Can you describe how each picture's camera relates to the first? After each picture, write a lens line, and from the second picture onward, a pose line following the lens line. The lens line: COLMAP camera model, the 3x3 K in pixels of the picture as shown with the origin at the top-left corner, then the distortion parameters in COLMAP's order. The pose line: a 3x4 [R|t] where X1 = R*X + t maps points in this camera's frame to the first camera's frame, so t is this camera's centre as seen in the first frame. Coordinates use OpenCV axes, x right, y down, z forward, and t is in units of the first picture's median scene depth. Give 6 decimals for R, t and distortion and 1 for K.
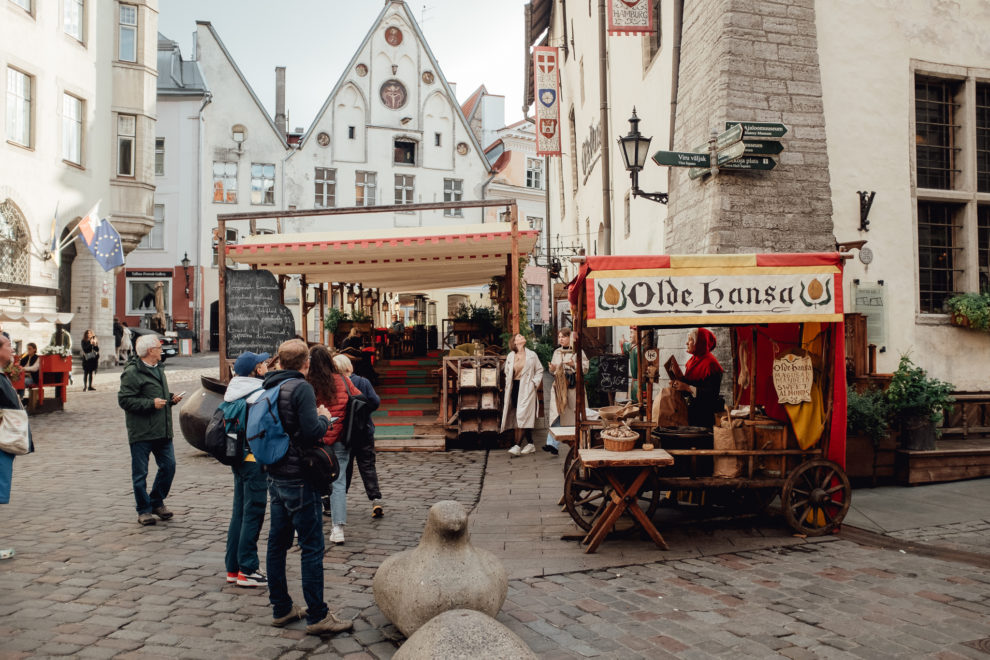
lens RADIAL K [[1018.5, 0, 495.0], [0, 1018.5, 330.0], [0, 0, 1]] dist [-0.073716, 0.036118]
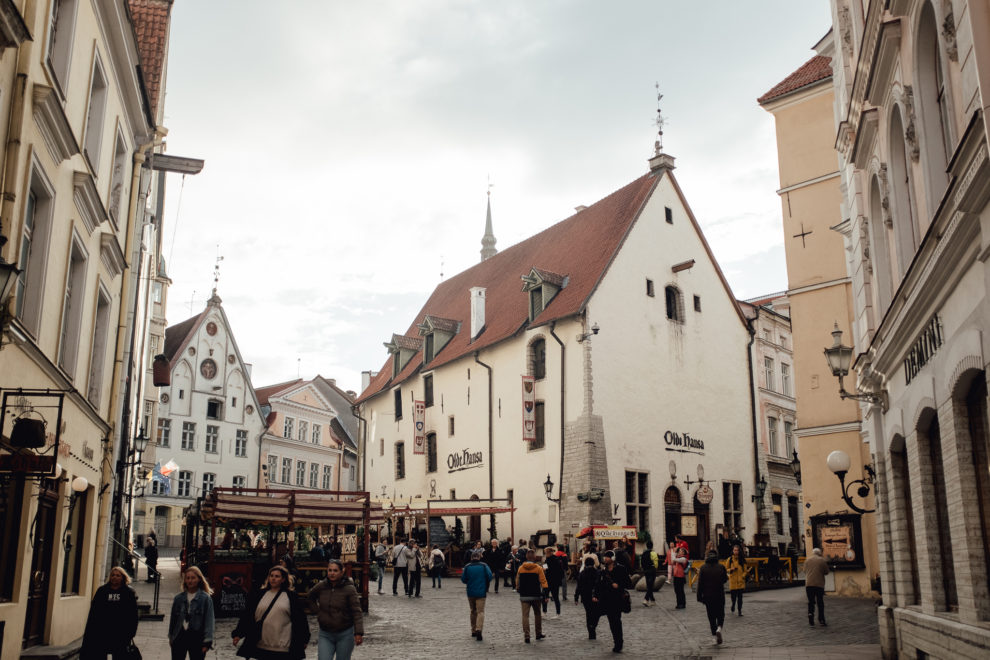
lens RADIAL K [[1018.5, 0, 495.0], [0, 1018.5, 330.0], [0, 0, 1]] dist [-0.073716, 0.036118]
pose [[0.903002, 0.109347, 0.415489, -0.336928], [-0.021186, 0.977226, -0.211139, 0.008089], [-0.429115, 0.181856, 0.884754, -0.456559]]
